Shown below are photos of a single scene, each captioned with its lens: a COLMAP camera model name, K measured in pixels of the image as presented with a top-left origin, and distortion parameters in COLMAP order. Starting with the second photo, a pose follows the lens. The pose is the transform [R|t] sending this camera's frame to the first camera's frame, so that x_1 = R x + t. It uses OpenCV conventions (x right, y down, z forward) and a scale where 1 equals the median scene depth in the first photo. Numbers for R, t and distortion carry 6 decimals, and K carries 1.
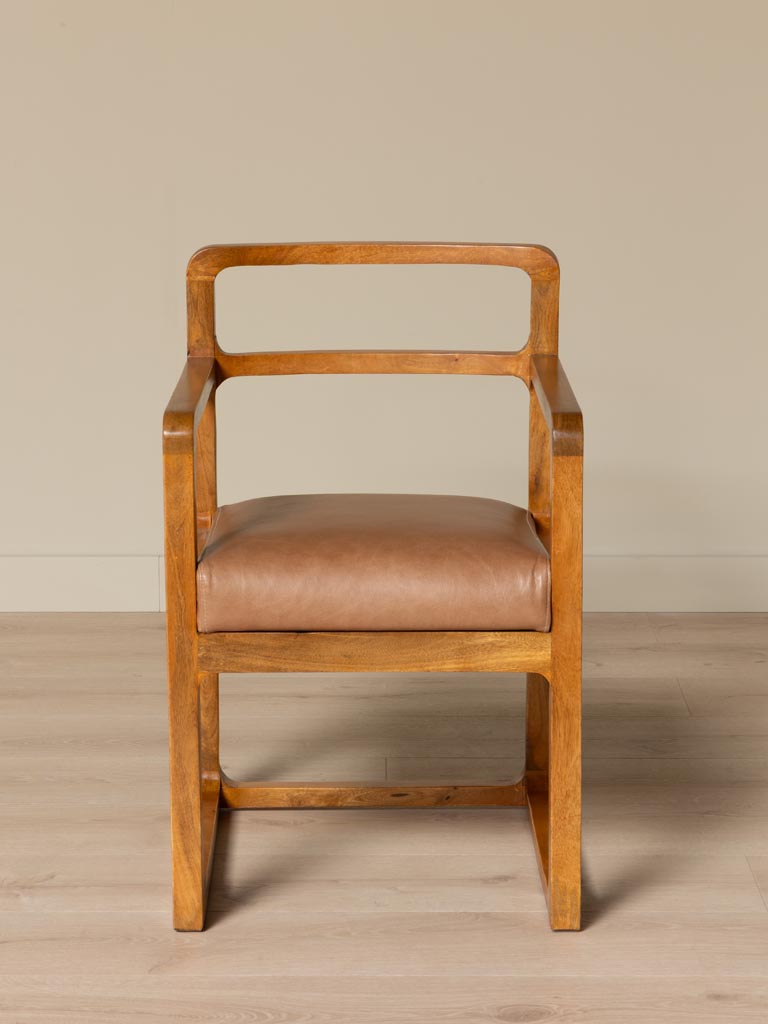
lens RADIAL K [[3016.4, 0, 384.0], [0, 3016.4, 512.0], [0, 0, 1]] dist [-0.176467, -1.166044]
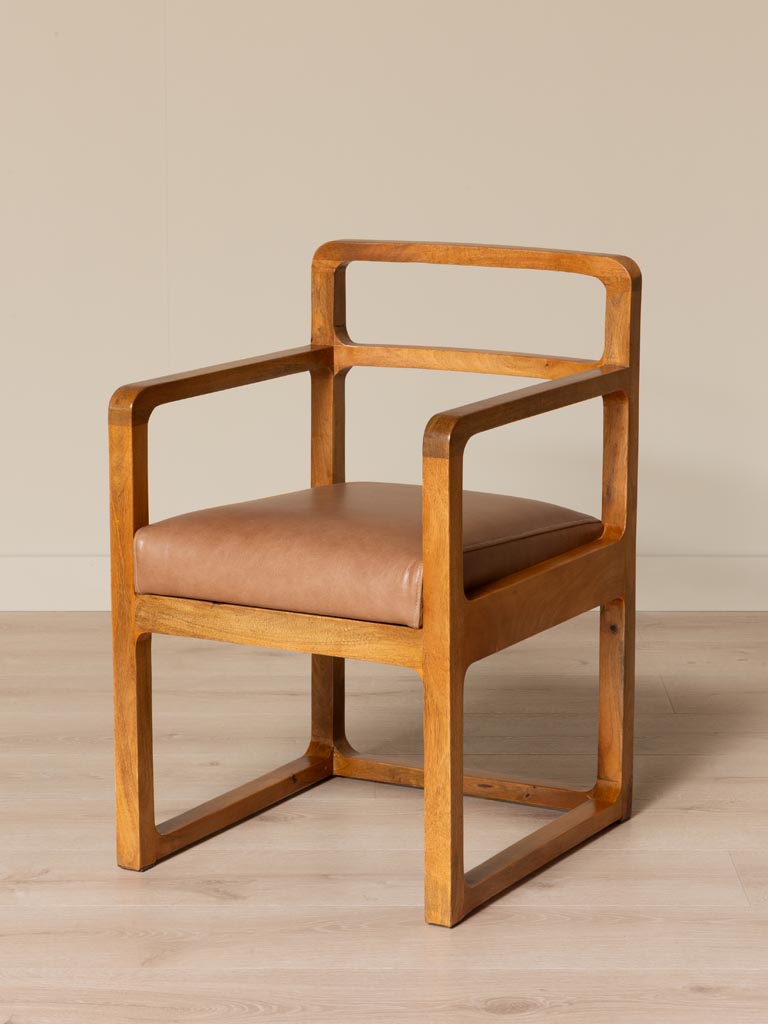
lens RADIAL K [[3016.4, 0, 384.0], [0, 3016.4, 512.0], [0, 0, 1]] dist [-0.176467, -1.166044]
pose [[0.871497, 0.093966, -0.481314, 0.475046], [-0.094797, 0.995239, 0.022654, -0.019266], [0.481151, 0.025884, 0.876255, 0.087860]]
